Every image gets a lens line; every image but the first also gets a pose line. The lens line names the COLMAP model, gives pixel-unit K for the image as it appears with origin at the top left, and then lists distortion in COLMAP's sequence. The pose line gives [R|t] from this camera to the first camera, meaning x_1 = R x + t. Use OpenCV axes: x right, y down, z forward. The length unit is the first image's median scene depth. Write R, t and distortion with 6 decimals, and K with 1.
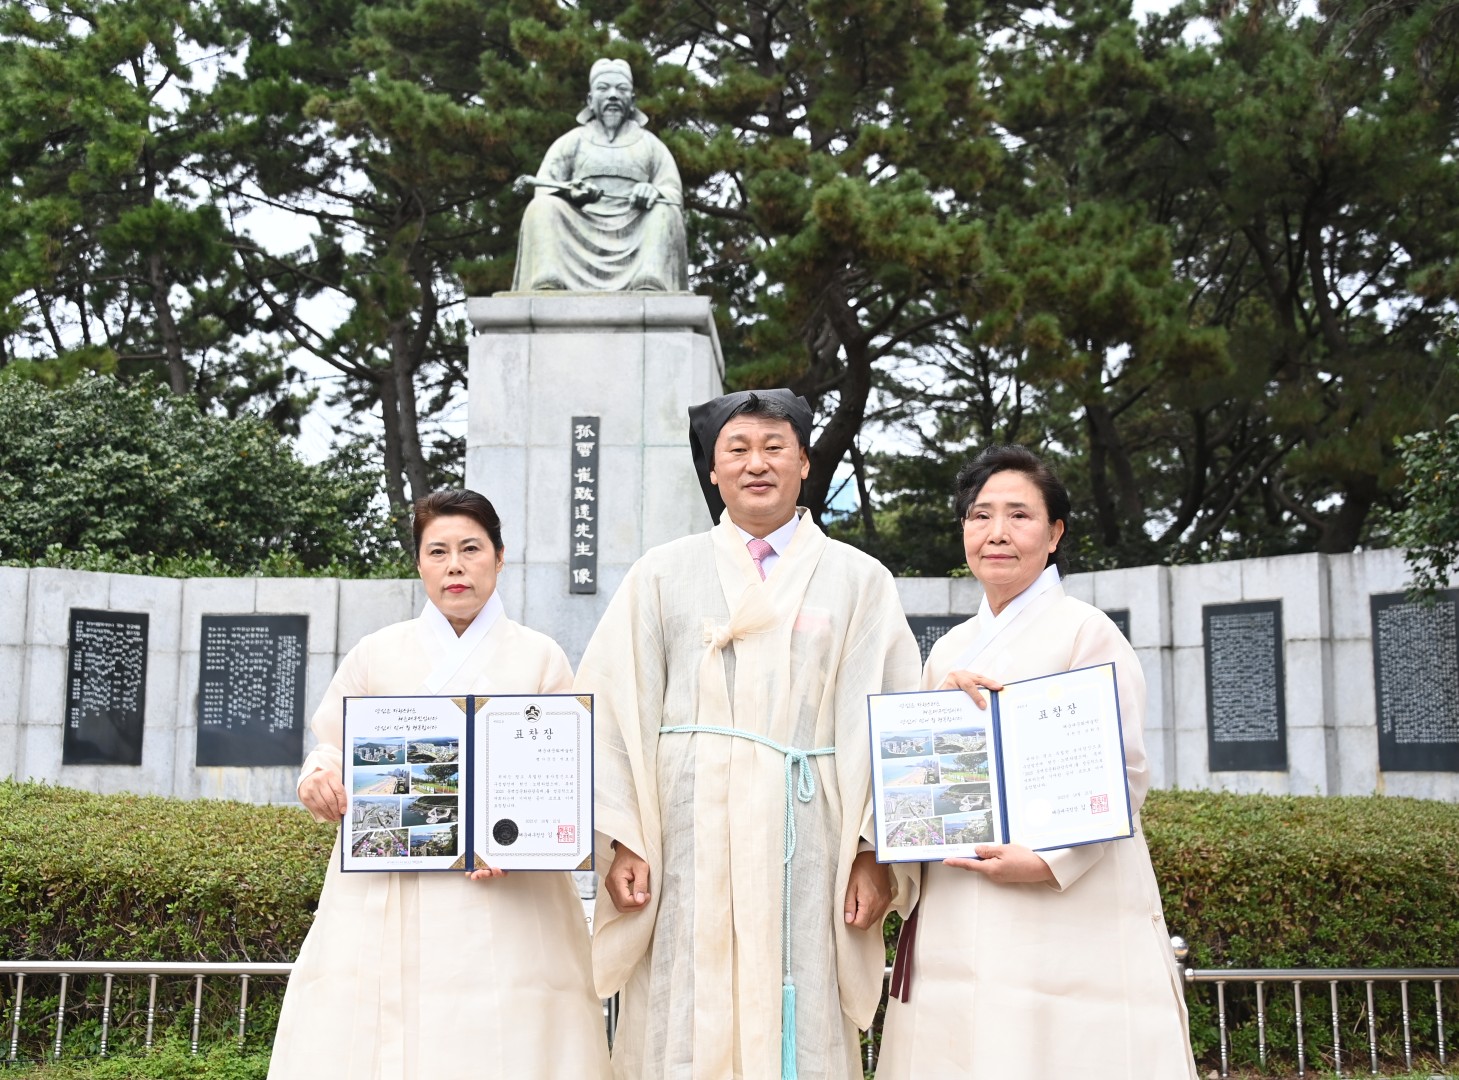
lens RADIAL K [[1934.8, 0, 696.6], [0, 1934.8, 521.1], [0, 0, 1]] dist [0.045792, 0.286468]
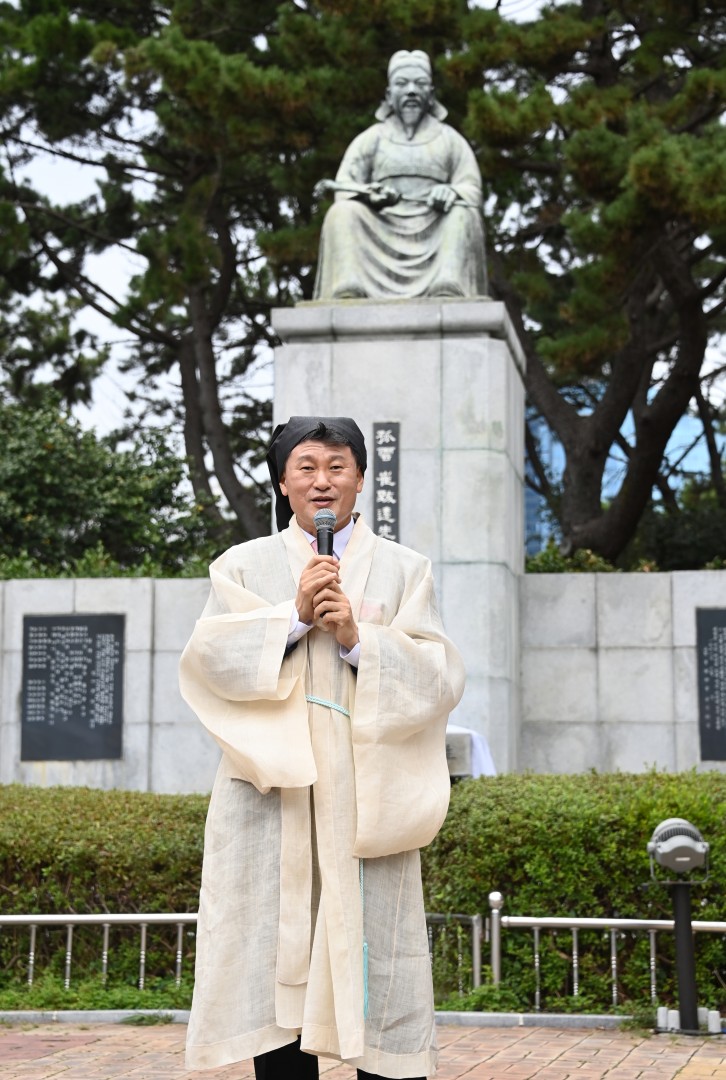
lens RADIAL K [[2337.2, 0, 352.4], [0, 2337.2, 540.7], [0, 0, 1]] dist [0.545115, 0.549186]
pose [[0.996299, -0.015305, -0.084587, 0.020666], [0.017977, 0.999360, 0.030915, -0.020272], [0.084059, -0.032321, 0.995936, -0.178123]]
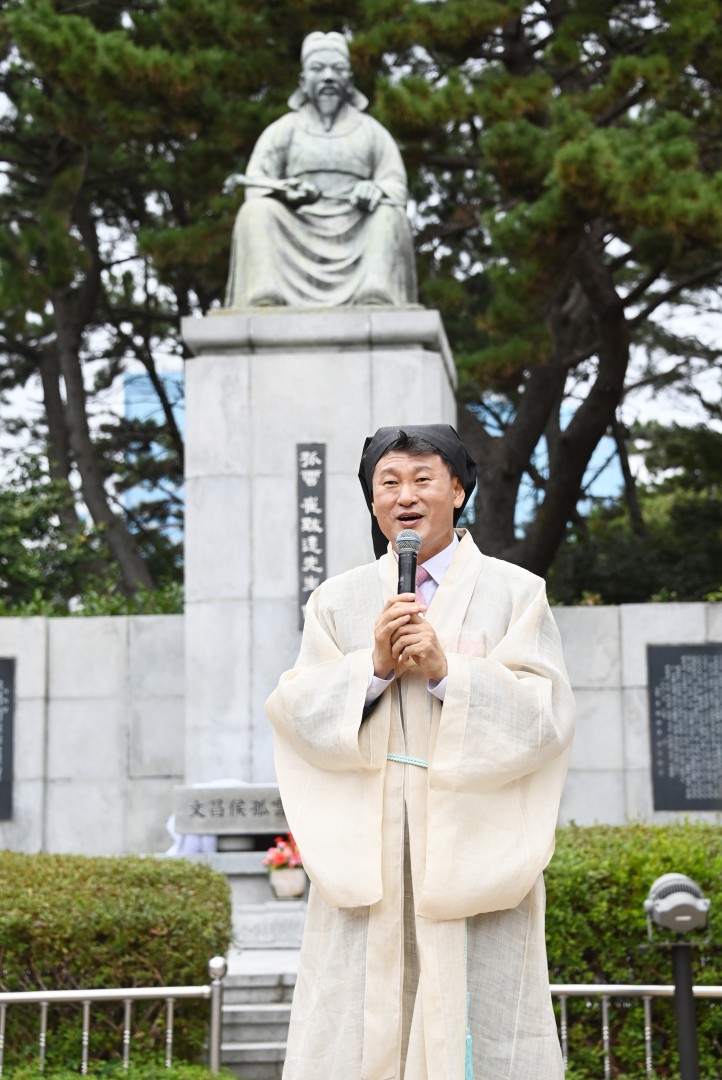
lens RADIAL K [[2591.5, 0, 361.7], [0, 2591.5, 563.8], [0, 0, 1]] dist [0.653318, 0.742738]
pose [[0.999487, -0.022281, -0.022993, -0.003218], [0.022928, 0.999338, 0.028259, -0.020750], [0.022348, -0.028772, 0.999336, -0.184915]]
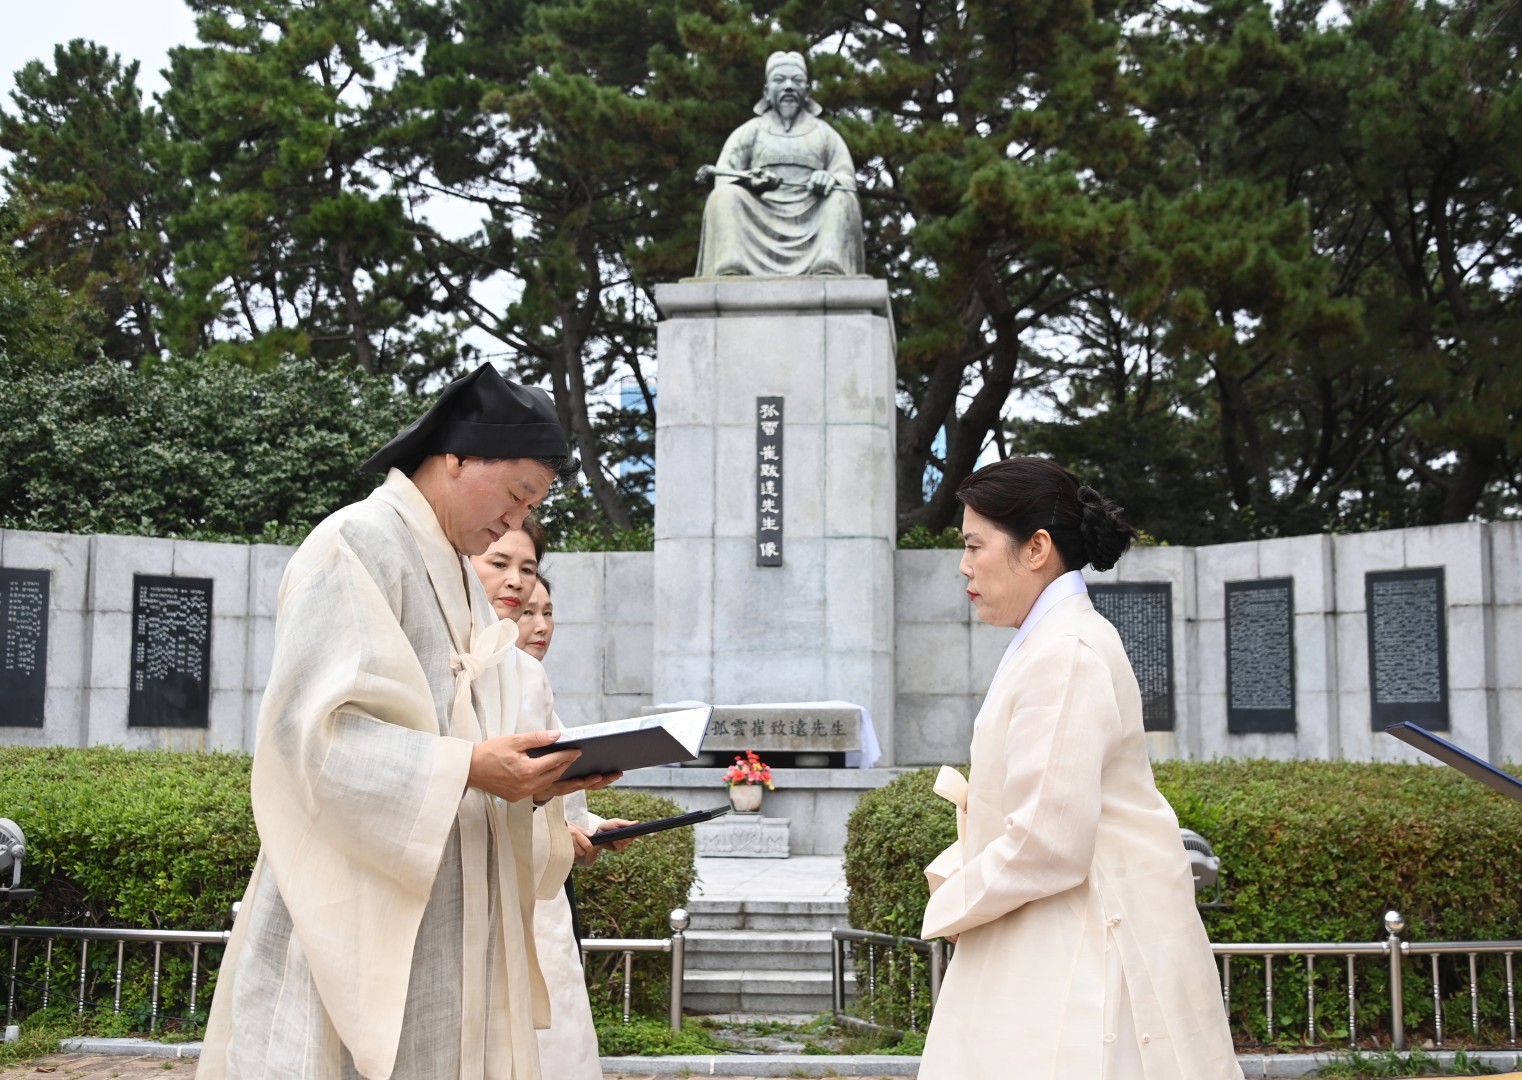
lens RADIAL K [[1803.9, 0, 761.0], [0, 1803.9, 540.0], [0, 0, 1]] dist [-0.000189, 0.131288]
pose [[0.999295, -0.008010, -0.036674, -0.018584], [0.009239, 0.999398, 0.033454, -0.006373], [0.036384, -0.033769, 0.998767, 0.016634]]
